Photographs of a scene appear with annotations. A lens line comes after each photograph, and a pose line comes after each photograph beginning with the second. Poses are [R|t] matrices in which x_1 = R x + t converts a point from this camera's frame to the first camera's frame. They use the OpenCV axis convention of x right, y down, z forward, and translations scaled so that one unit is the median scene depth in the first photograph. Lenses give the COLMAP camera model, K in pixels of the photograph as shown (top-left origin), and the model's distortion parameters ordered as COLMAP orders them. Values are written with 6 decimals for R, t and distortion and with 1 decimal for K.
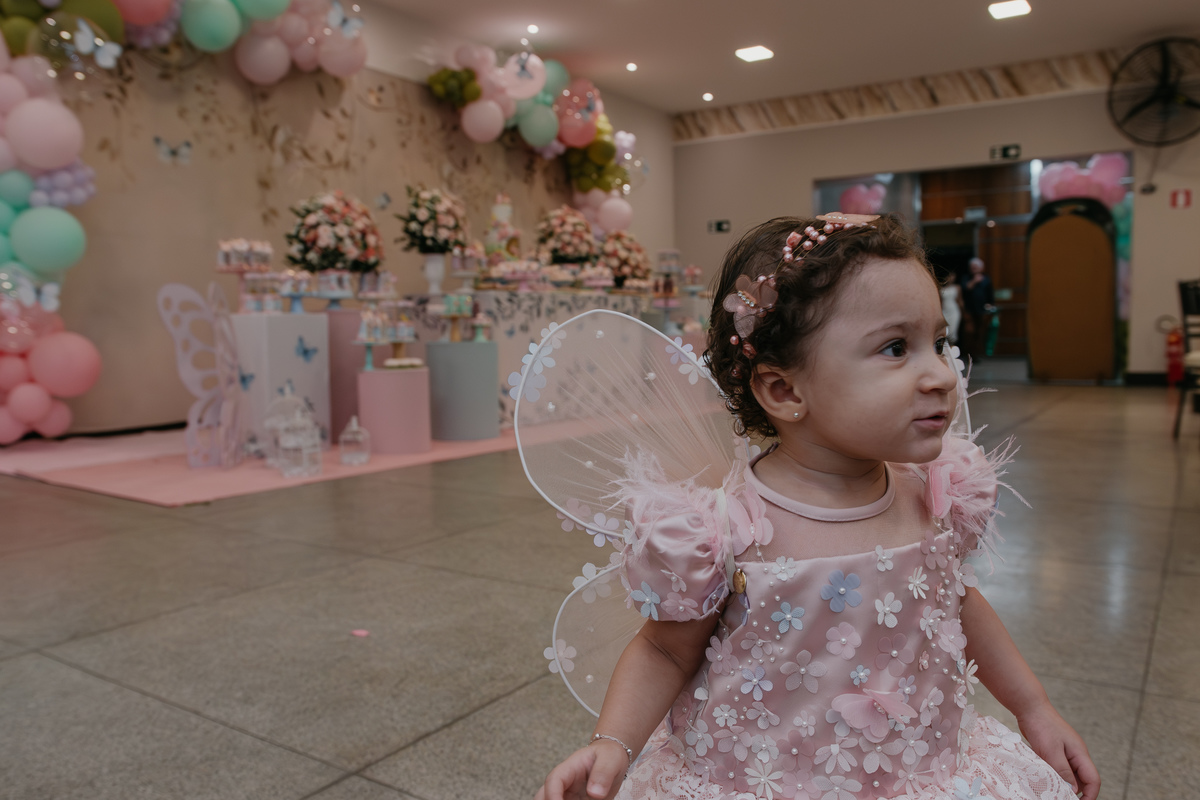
lens RADIAL K [[922.6, 0, 599.2], [0, 922.6, 425.8], [0, 0, 1]] dist [-0.108888, 0.069092]
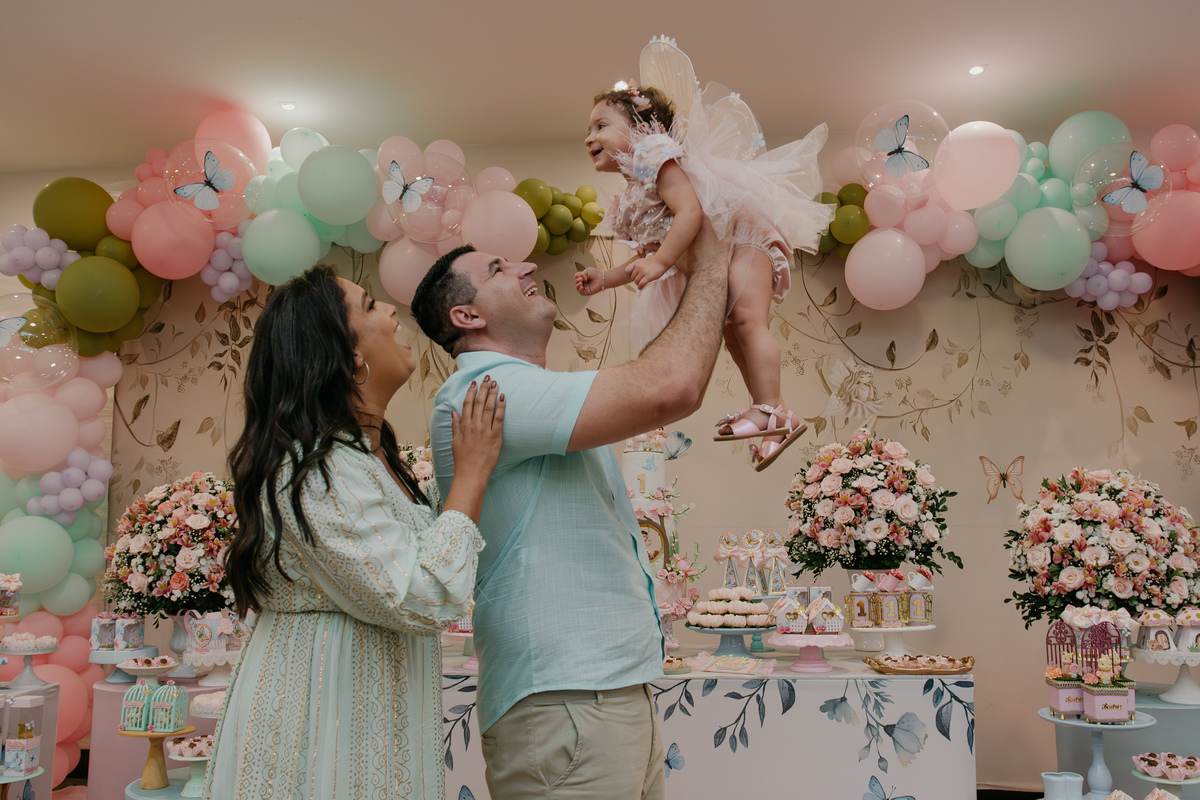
lens RADIAL K [[922.6, 0, 599.2], [0, 922.6, 425.8], [0, 0, 1]] dist [-0.108888, 0.069092]
pose [[0.486110, -0.100145, -0.868141, 0.251554], [-0.099936, 0.980525, -0.169068, -0.149722], [0.868165, 0.168944, 0.466635, 0.662613]]
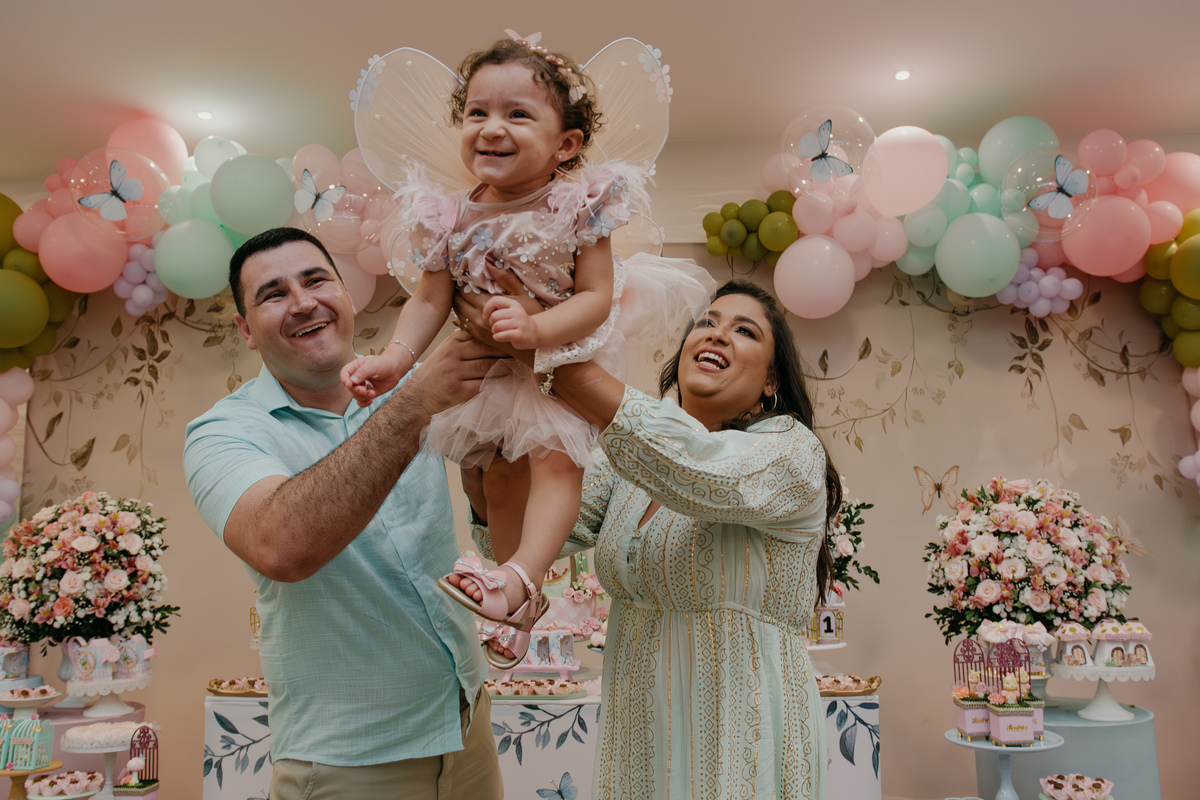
lens RADIAL K [[922.6, 0, 599.2], [0, 922.6, 425.8], [0, 0, 1]] dist [-0.108888, 0.069092]
pose [[0.512309, -0.117597, -0.850711, 0.253306], [-0.084288, 0.978913, -0.186078, -0.154639], [0.854655, 0.167034, 0.491594, 0.692621]]
